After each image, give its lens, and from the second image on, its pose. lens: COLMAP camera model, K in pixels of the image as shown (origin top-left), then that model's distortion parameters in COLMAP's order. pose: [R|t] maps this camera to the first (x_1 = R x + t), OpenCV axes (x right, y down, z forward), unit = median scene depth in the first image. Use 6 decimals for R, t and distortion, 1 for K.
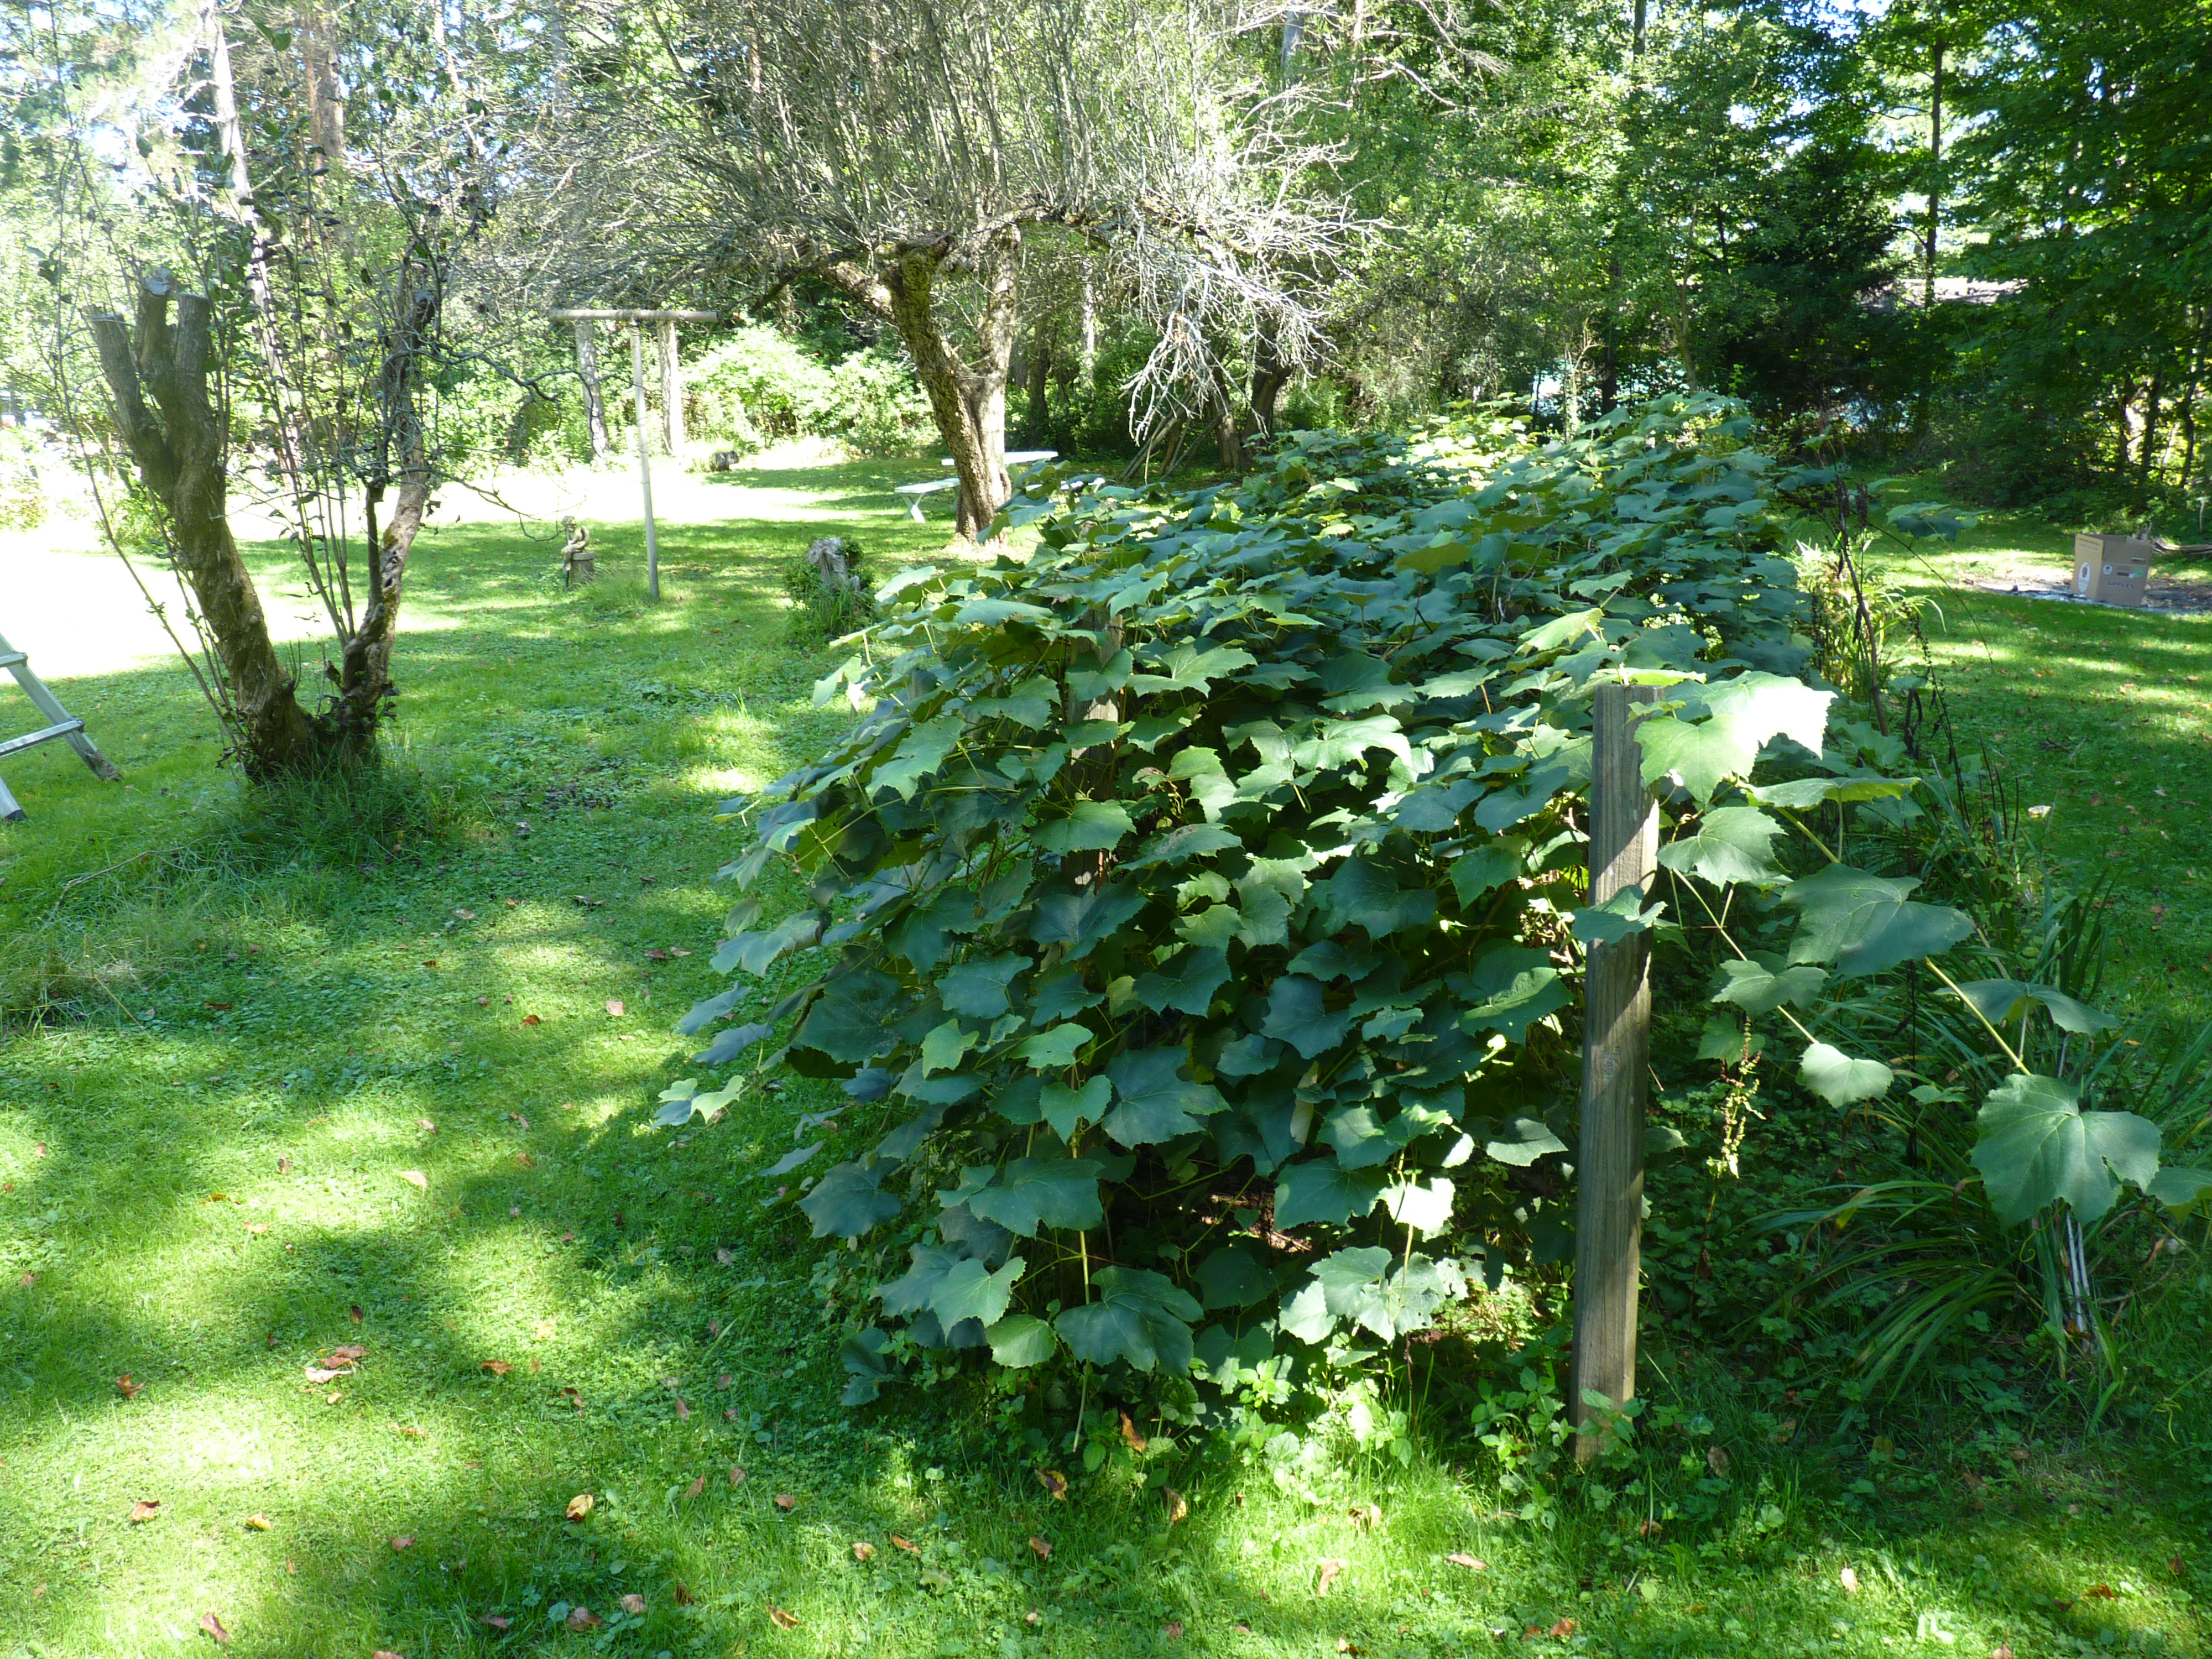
lens RADIAL K [[1752.6, 0, 1102.7], [0, 1752.6, 834.5], [0, 0, 1]] dist [-0.018119, -0.006012]
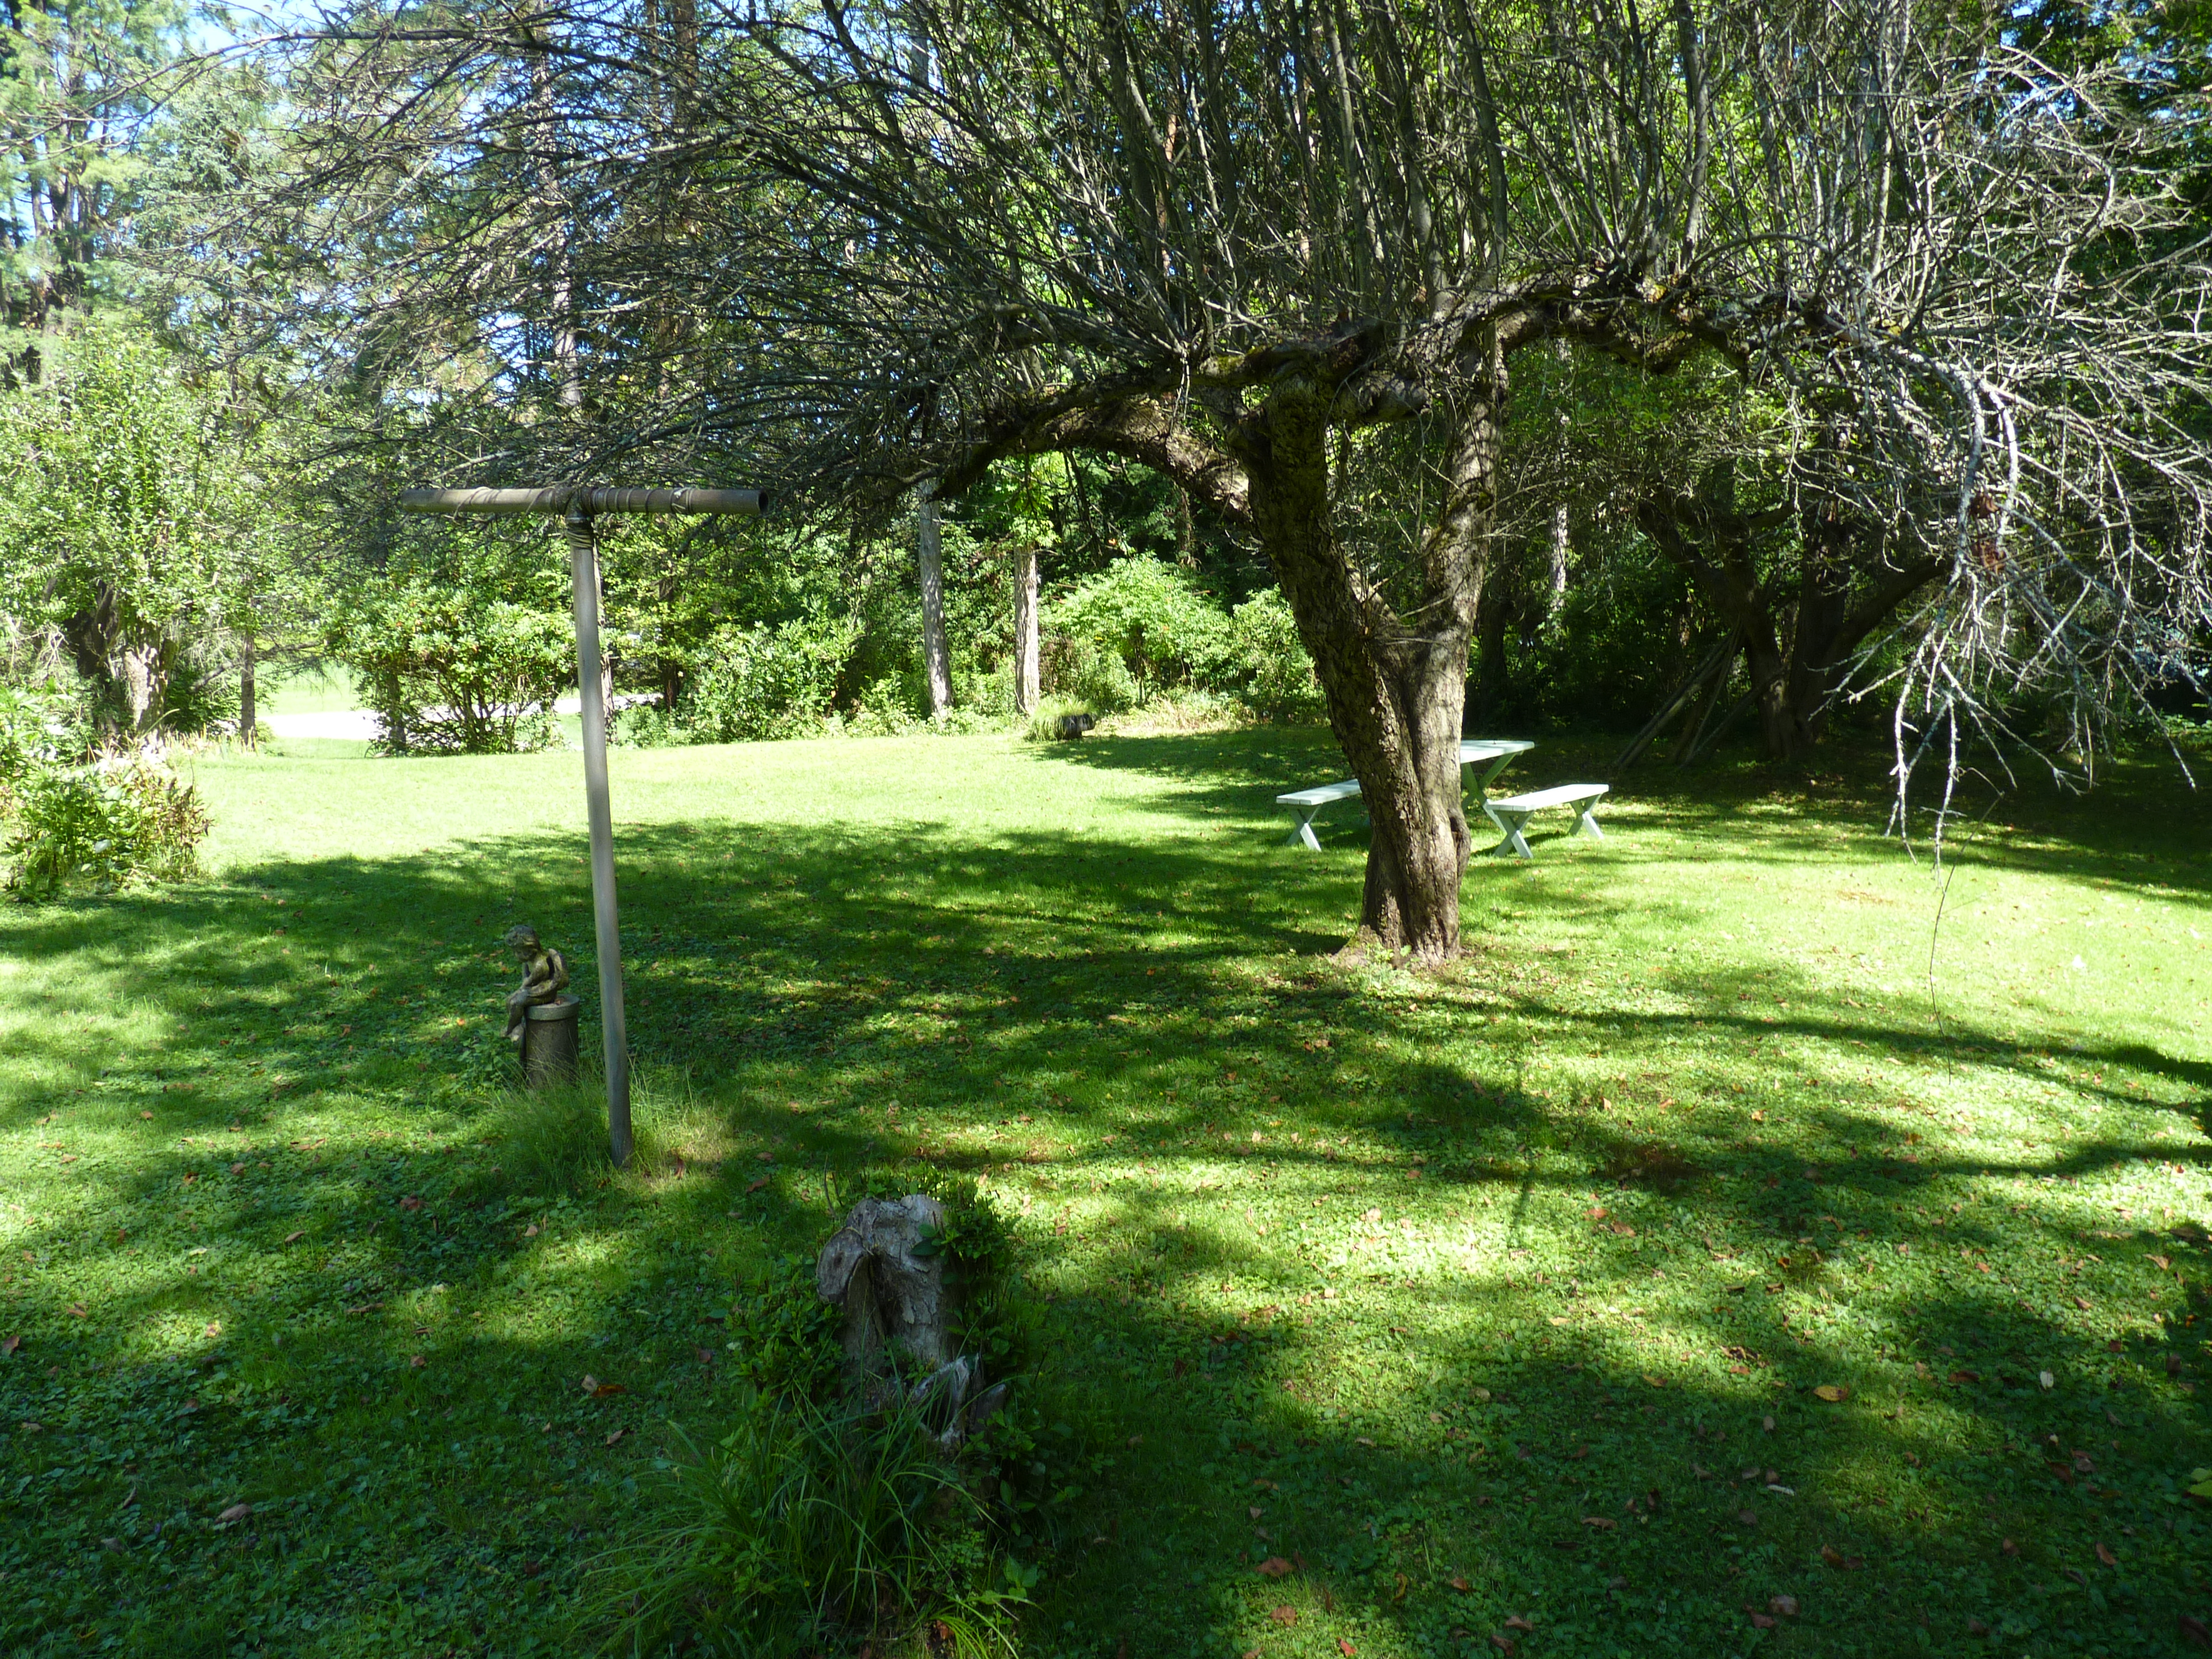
lens RADIAL K [[1752.6, 0, 1101.3], [0, 1752.6, 823.2], [0, 0, 1]] dist [-0.018119, -0.006012]
pose [[0.970640, 0.035706, -0.237872, -0.018271], [-0.067549, 0.989588, -0.127092, -0.066949], [0.230857, 0.139429, 0.962946, 0.241213]]
